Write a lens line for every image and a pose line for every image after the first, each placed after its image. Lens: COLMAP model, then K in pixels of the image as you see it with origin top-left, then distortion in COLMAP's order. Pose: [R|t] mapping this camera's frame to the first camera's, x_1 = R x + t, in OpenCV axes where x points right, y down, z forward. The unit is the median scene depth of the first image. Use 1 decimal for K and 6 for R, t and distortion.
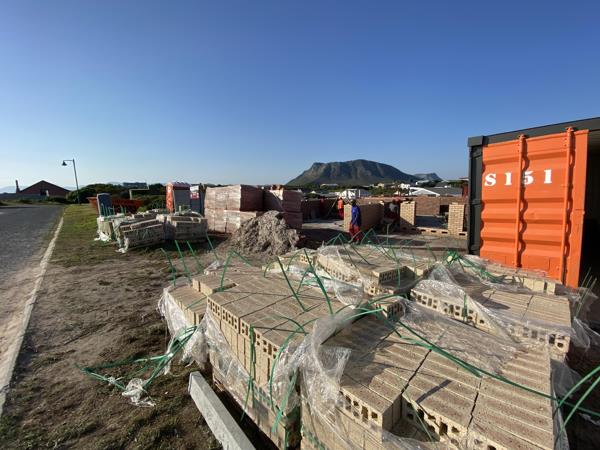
lens RADIAL K [[239.4, 0, 298.2], [0, 239.4, 224.7], [0, 0, 1]] dist [0.015705, -0.019674]
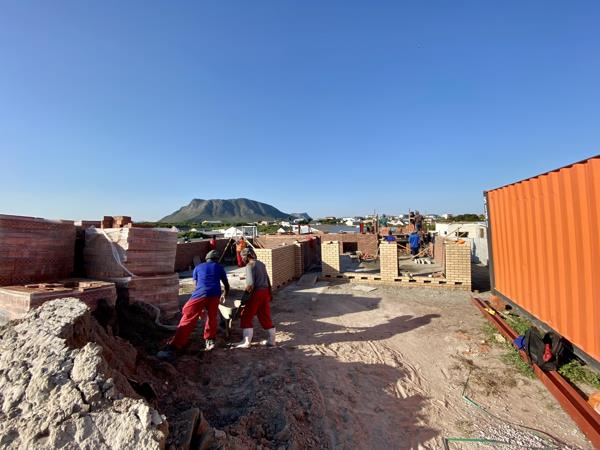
lens RADIAL K [[237.4, 0, 300.0], [0, 237.4, 225.0], [0, 0, 1]] dist [0.063967, -0.000031]
pose [[0.886124, -0.001094, 0.463448, 0.004306], [0.072093, 0.988149, -0.135512, -0.058261], [-0.457807, 0.153492, 0.875701, 0.401972]]
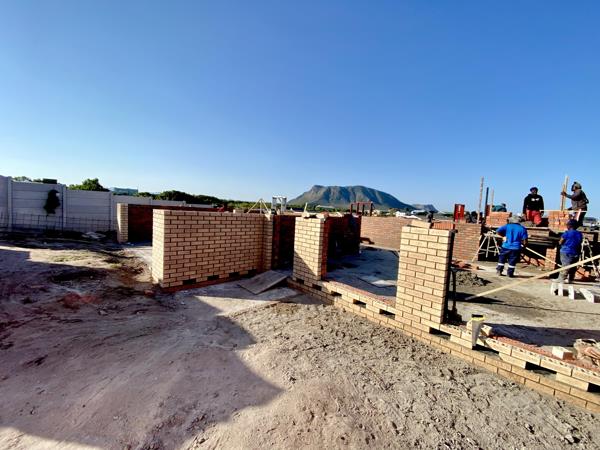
lens RADIAL K [[239.4, 0, 298.2], [0, 239.4, 224.7], [0, 0, 1]] dist [0.015705, -0.019674]
pose [[0.996846, 0.078725, 0.010042, 0.502510], [-0.077604, 0.993411, -0.084329, -0.050251], [-0.016614, 0.083283, 0.996387, 0.707378]]
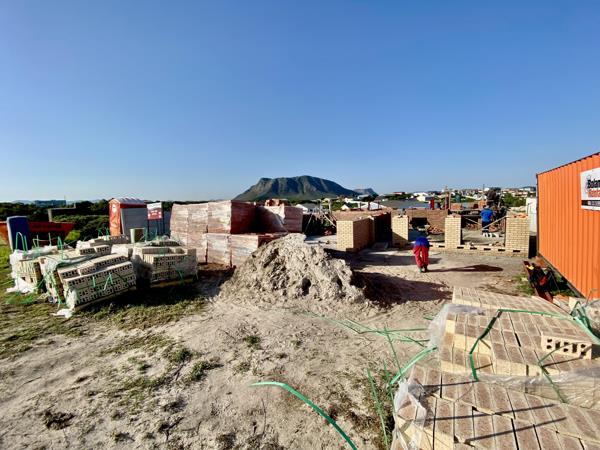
lens RADIAL K [[239.4, 0, 298.2], [0, 239.4, 224.7], [0, 0, 1]] dist [0.015705, -0.019674]
pose [[0.976944, -0.034124, 0.210749, -0.168435], [0.047068, 0.997280, -0.056713, -0.029140], [-0.208241, 0.065325, 0.975894, 0.172504]]
